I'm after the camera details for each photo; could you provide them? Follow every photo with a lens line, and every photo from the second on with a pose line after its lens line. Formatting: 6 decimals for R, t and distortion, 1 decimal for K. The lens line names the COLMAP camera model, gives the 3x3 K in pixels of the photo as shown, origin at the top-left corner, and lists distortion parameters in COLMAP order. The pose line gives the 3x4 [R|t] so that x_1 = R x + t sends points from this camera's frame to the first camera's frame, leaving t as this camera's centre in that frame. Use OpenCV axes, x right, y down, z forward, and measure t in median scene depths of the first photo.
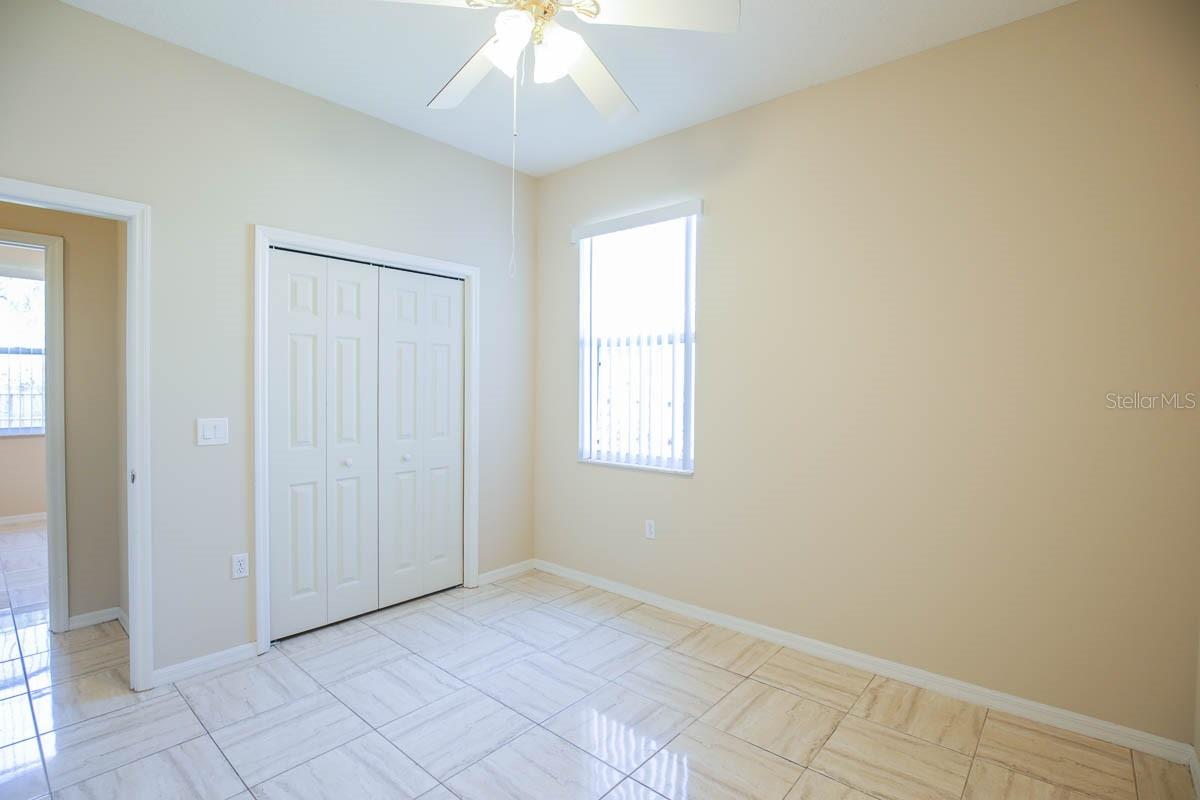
lens RADIAL K [[568.5, 0, 597.4], [0, 568.5, 399.4], [0, 0, 1]] dist [-0.028928, 0.005948]
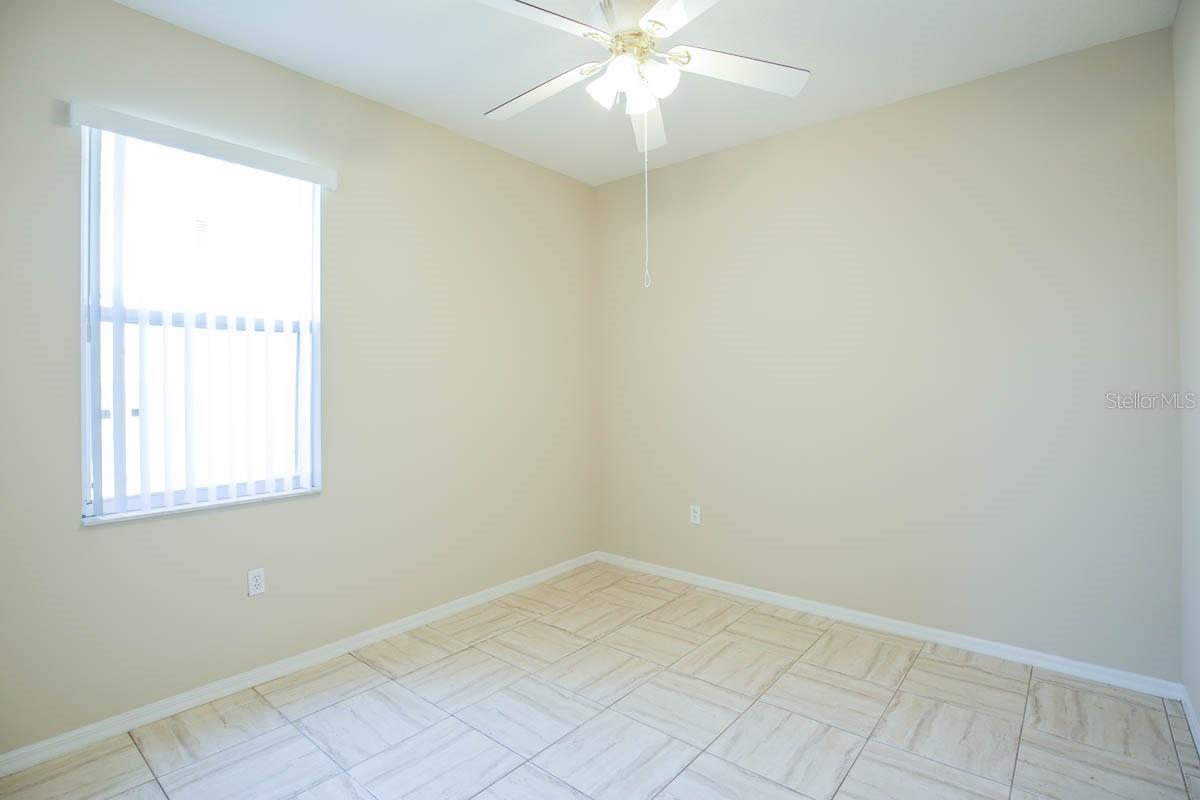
lens RADIAL K [[568.5, 0, 604.9], [0, 568.5, 387.1], [0, 0, 1]] dist [-0.028928, 0.005948]
pose [[-0.012761, -0.010355, 0.999865, -1.050360], [0.027116, 0.999575, 0.010698, -0.030783], [-0.999551, 0.027248, -0.012475, 0.911150]]
